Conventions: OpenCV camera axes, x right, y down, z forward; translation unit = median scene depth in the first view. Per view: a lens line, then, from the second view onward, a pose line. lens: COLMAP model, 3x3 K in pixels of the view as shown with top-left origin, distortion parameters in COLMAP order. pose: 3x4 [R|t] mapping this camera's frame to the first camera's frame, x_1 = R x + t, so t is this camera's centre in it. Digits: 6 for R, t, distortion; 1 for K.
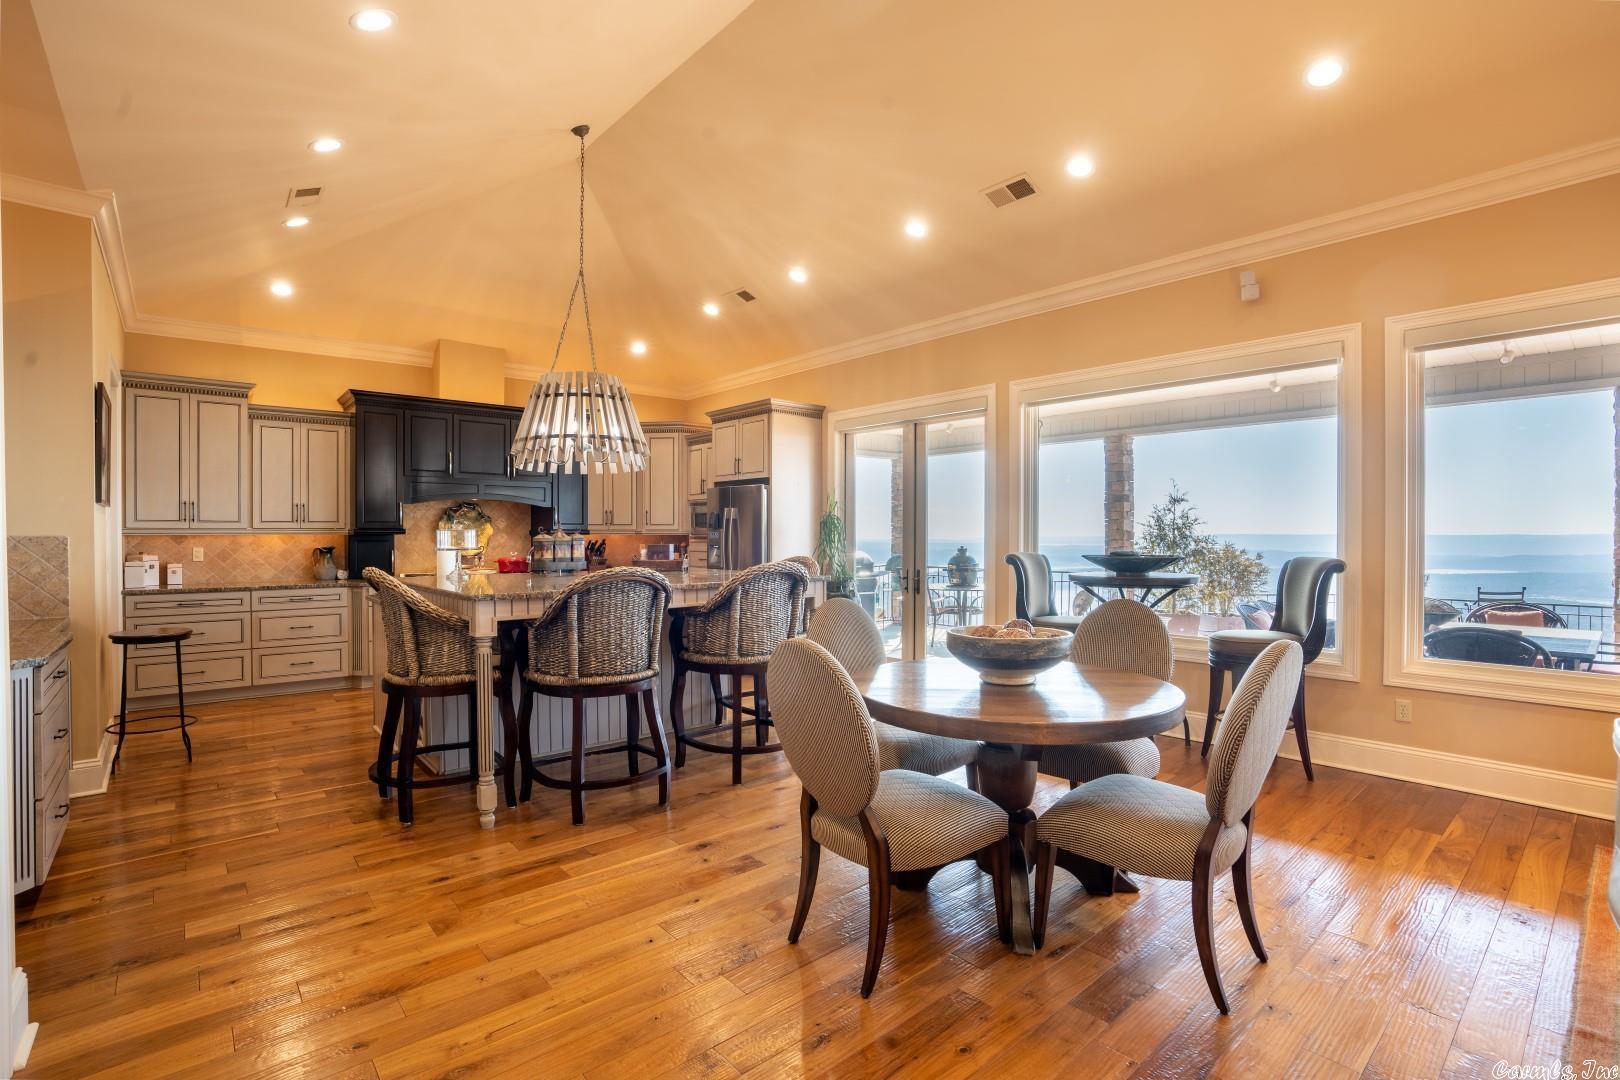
lens RADIAL K [[751.1, 0, 809.0], [0, 751.1, 542.6], [0, 0, 1]] dist [-0.073955, 0.031453]
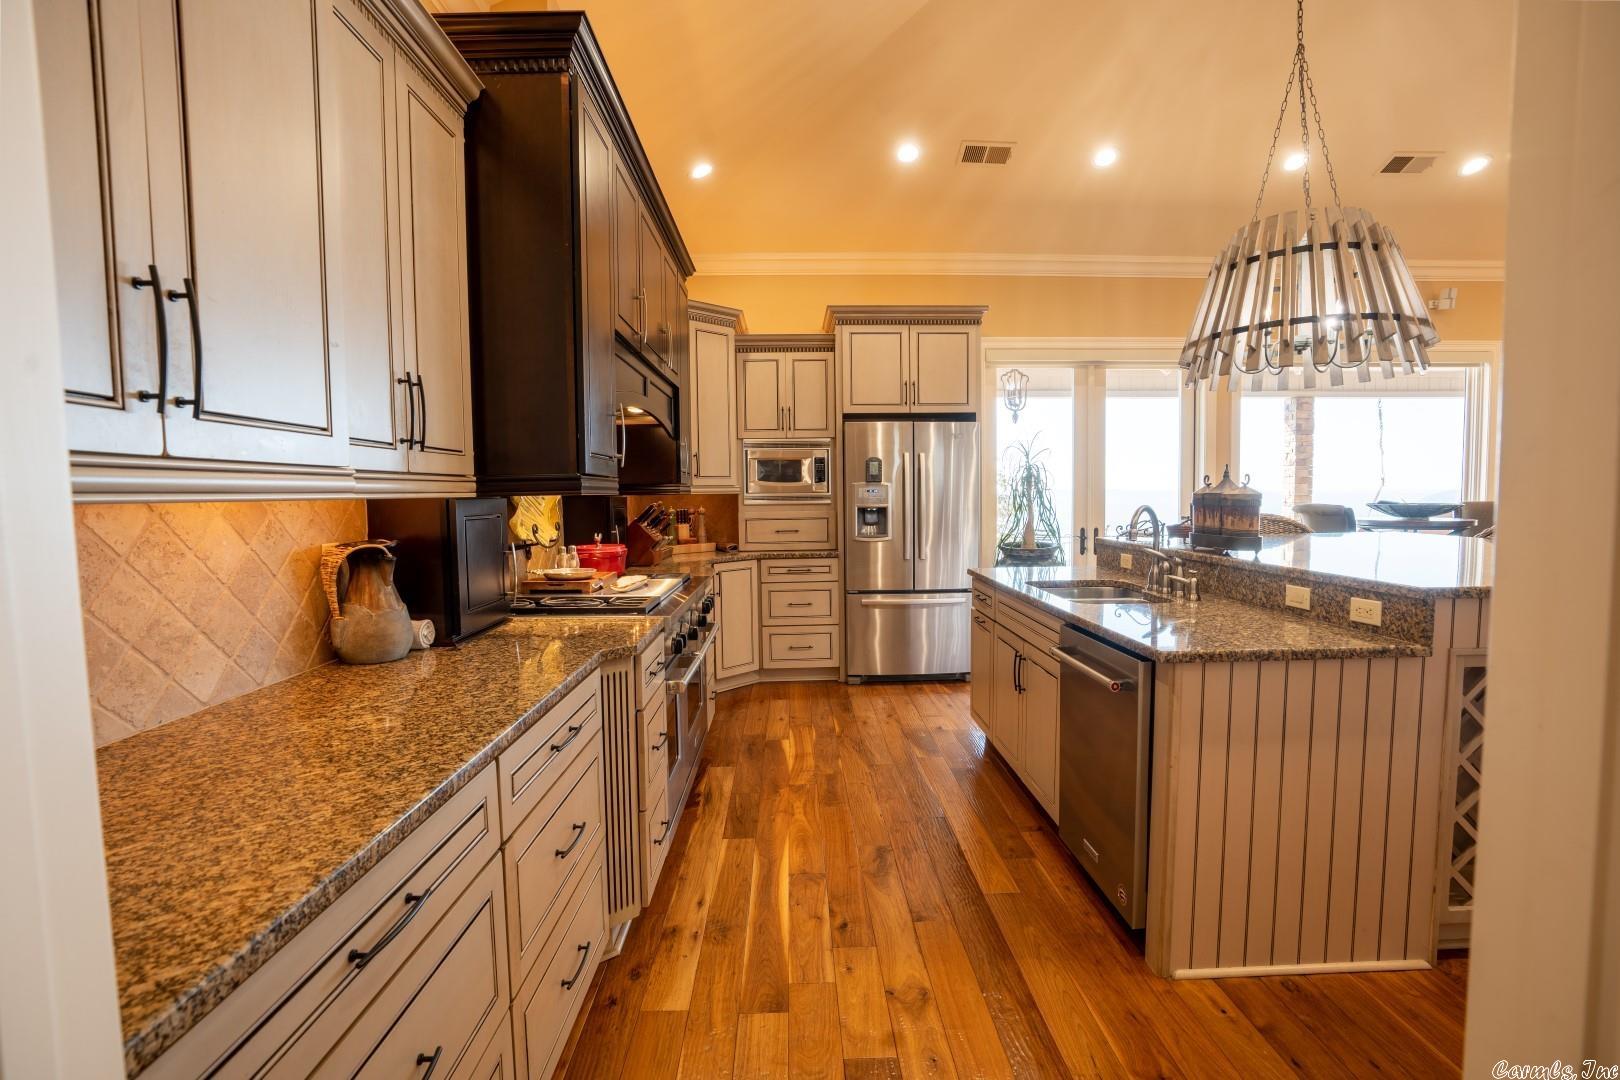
lens RADIAL K [[751.1, 0, 809.0], [0, 751.1, 542.6], [0, 0, 1]] dist [-0.073955, 0.031453]
pose [[0.636334, -0.058957, 0.769158, -0.823970], [0.020541, 0.998017, 0.059505, -0.007817], [-0.771140, -0.022066, 0.636283, 0.742558]]
